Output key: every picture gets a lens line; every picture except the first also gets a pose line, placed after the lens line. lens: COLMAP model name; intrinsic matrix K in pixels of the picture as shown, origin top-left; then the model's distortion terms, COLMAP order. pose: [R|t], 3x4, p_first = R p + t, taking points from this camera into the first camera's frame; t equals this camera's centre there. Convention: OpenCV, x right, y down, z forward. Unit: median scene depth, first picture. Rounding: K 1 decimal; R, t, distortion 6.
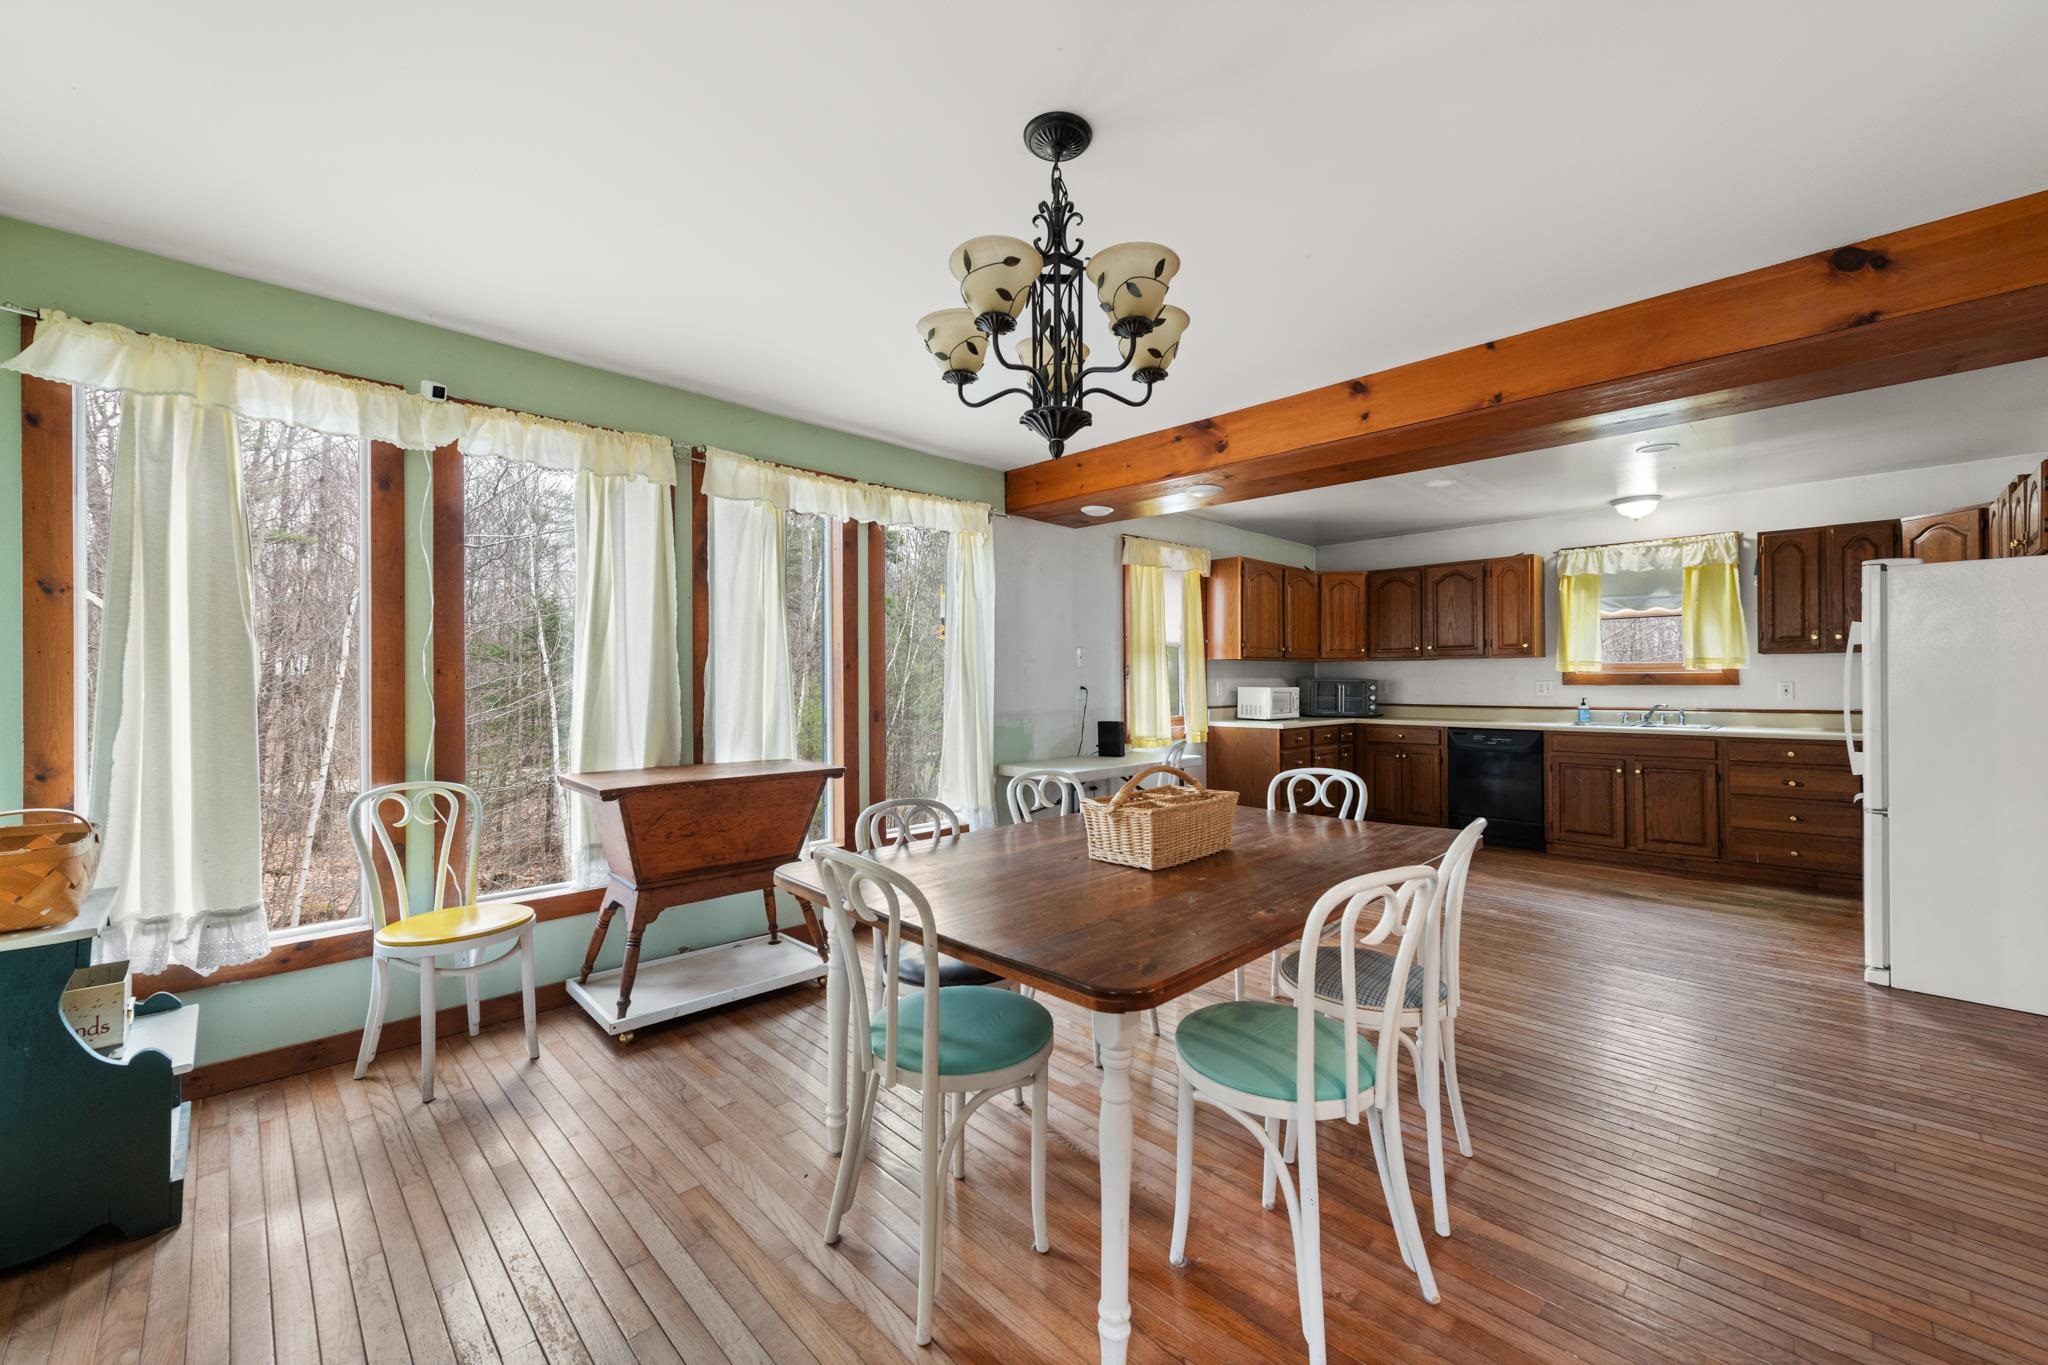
lens RADIAL K [[795.4, 0, 1028.8], [0, 795.4, 672.5], [0, 0, 1]] dist [0.000384, -0.000238]
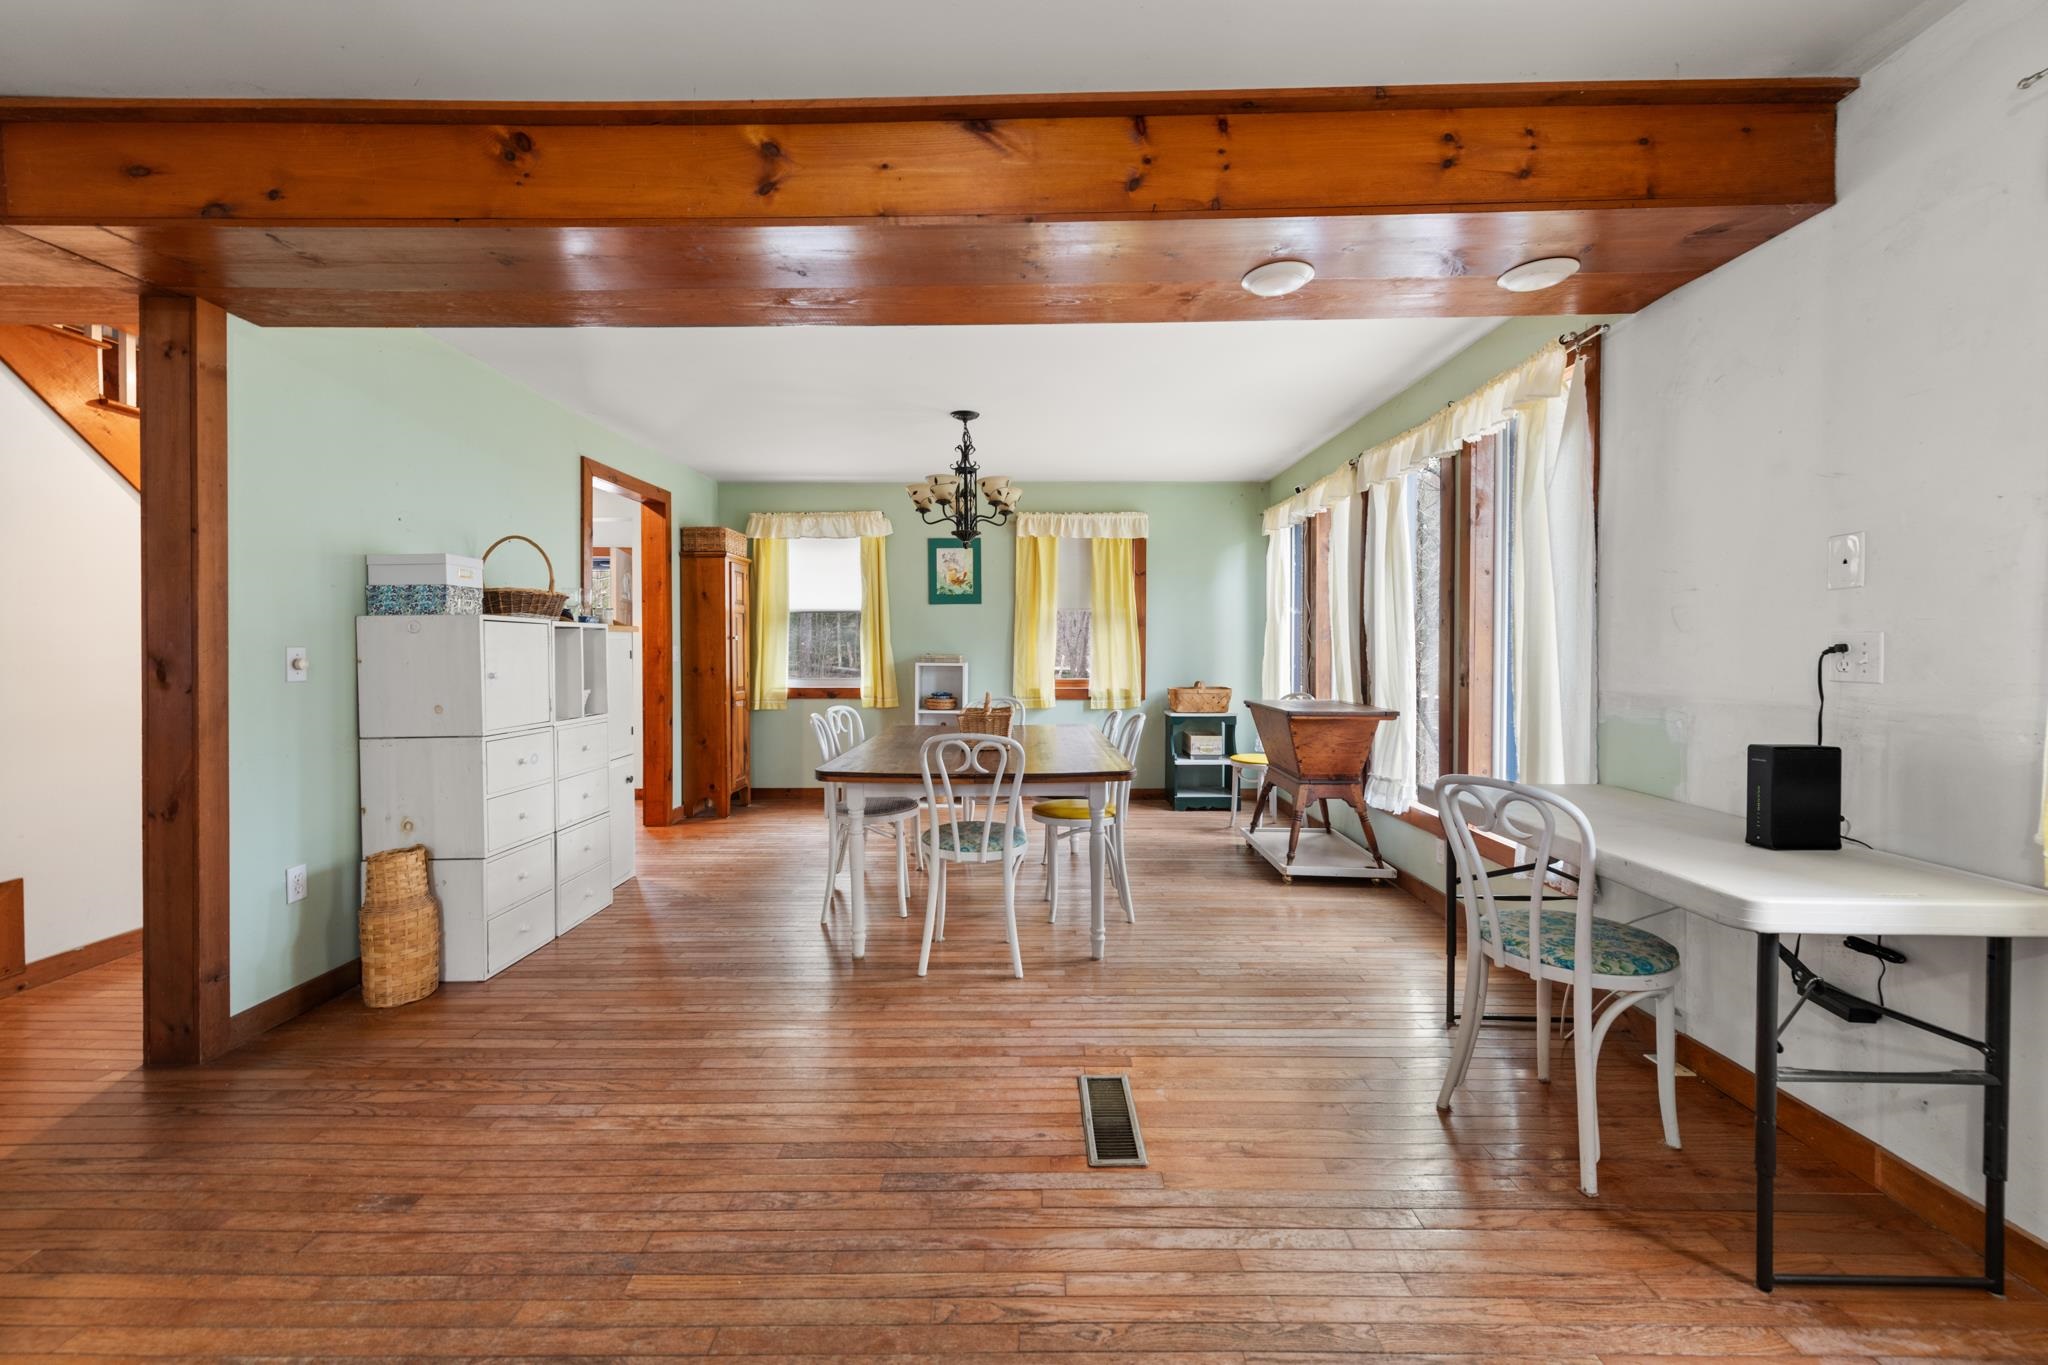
lens RADIAL K [[802.9, 0, 1032.4], [0, 802.9, 662.1], [0, 0, 1]] dist [0.003794, -0.000562]
pose [[-0.697961, 0.012504, -0.716027, 0.531481], [0.012408, 0.999909, 0.005367, 0.018644], [0.716029, -0.005138, -0.698052, 0.920794]]
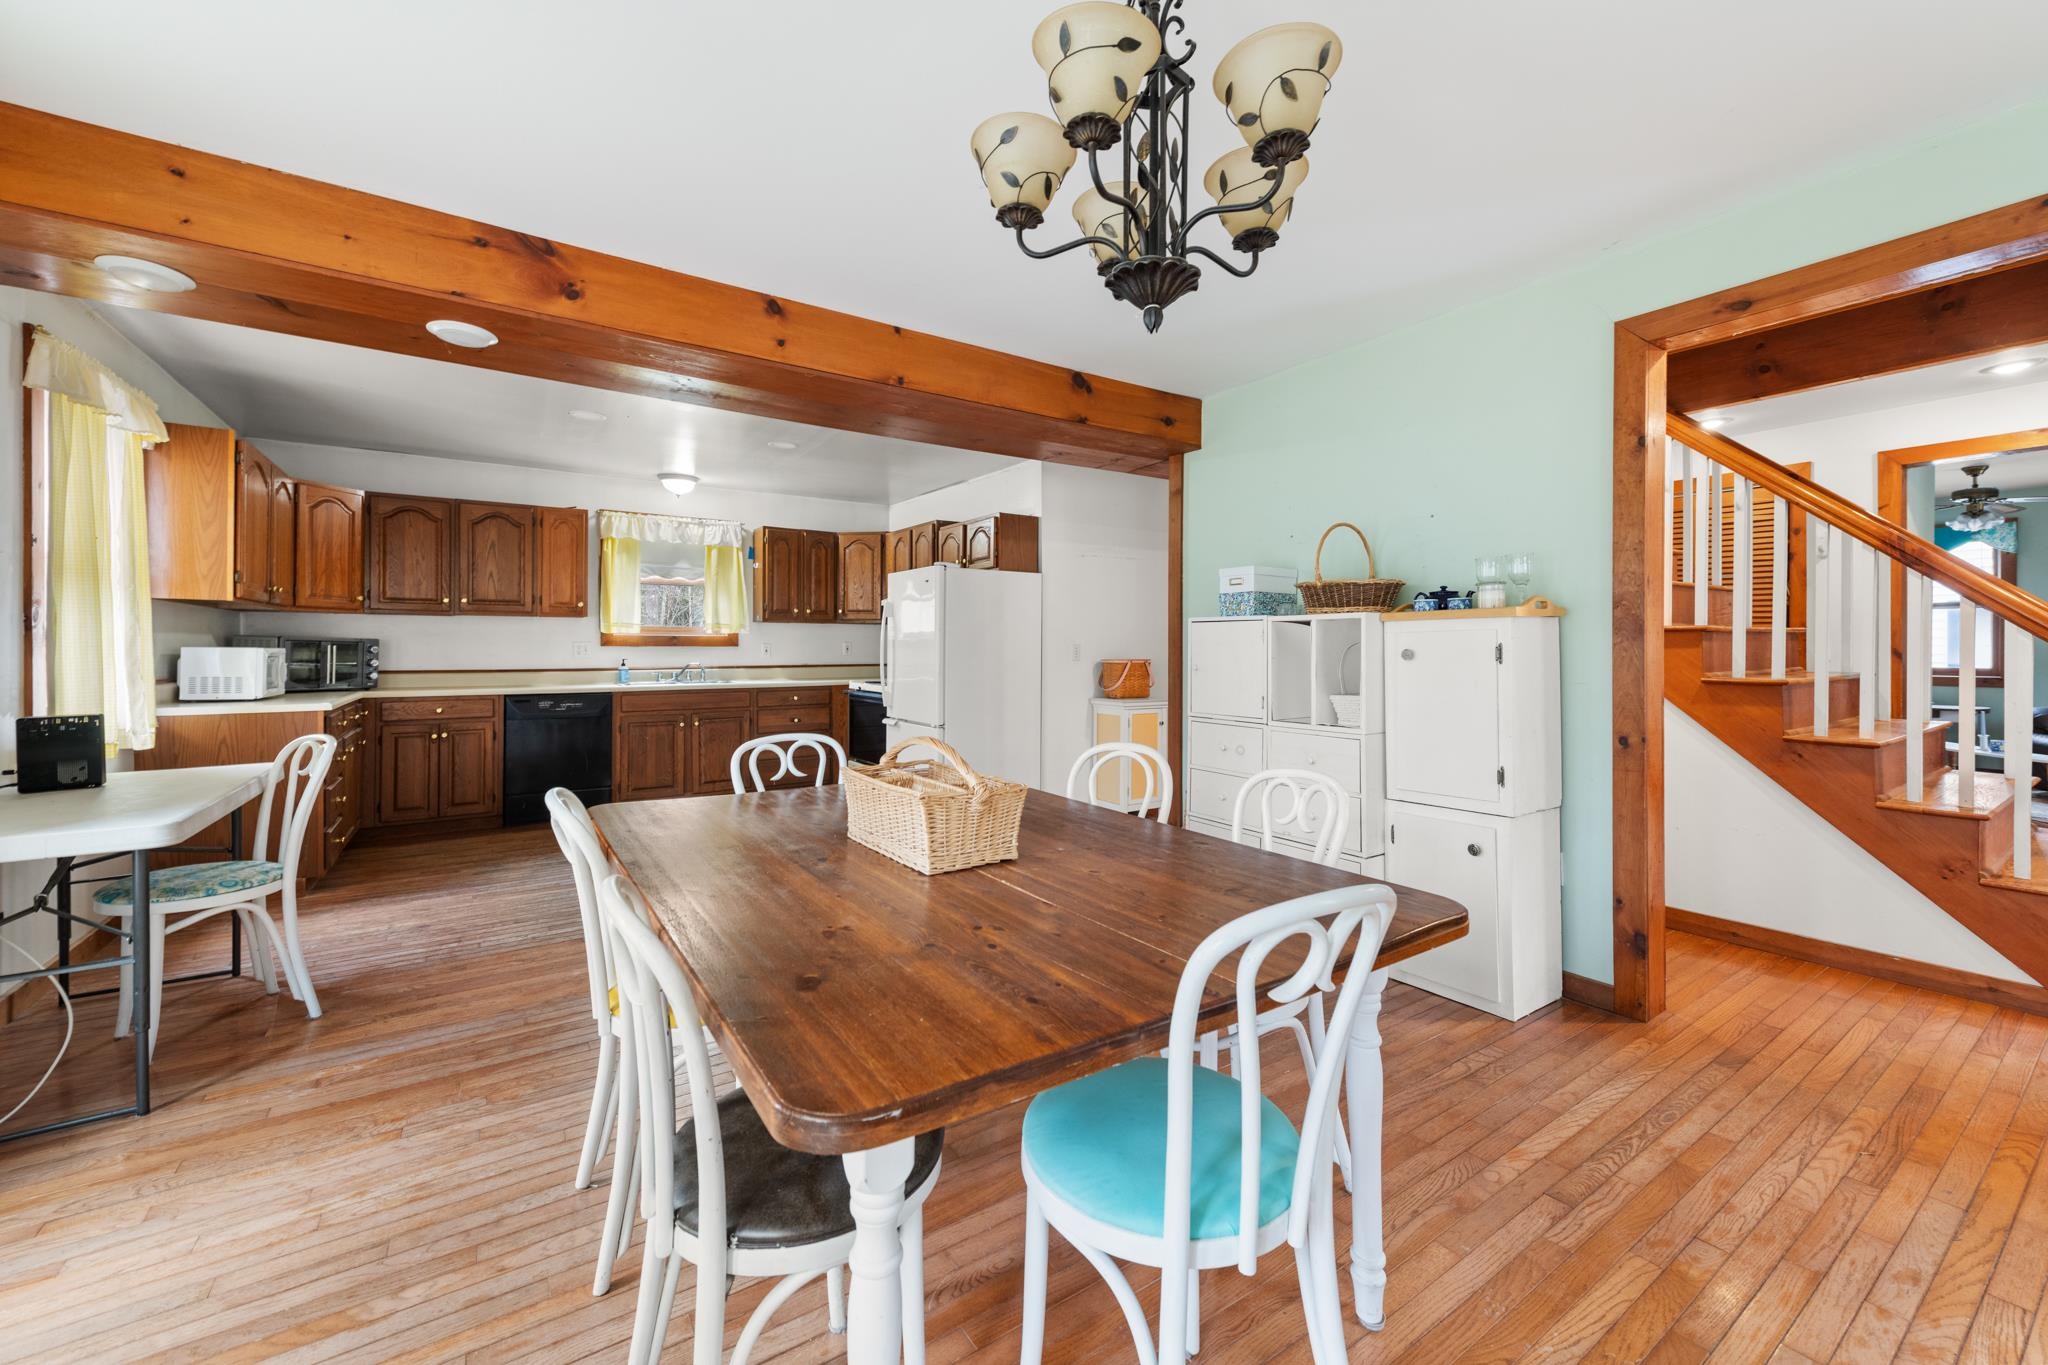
lens RADIAL K [[809.5, 0, 1030.9], [0, 809.5, 650.2], [0, 0, 1]] dist [0.011012, -0.000140]
pose [[0.186681, 0.000093, 0.982421, -0.246155], [-0.012740, 0.999916, 0.002326, 0.012429], [-0.982338, -0.012950, 0.186666, 0.310503]]
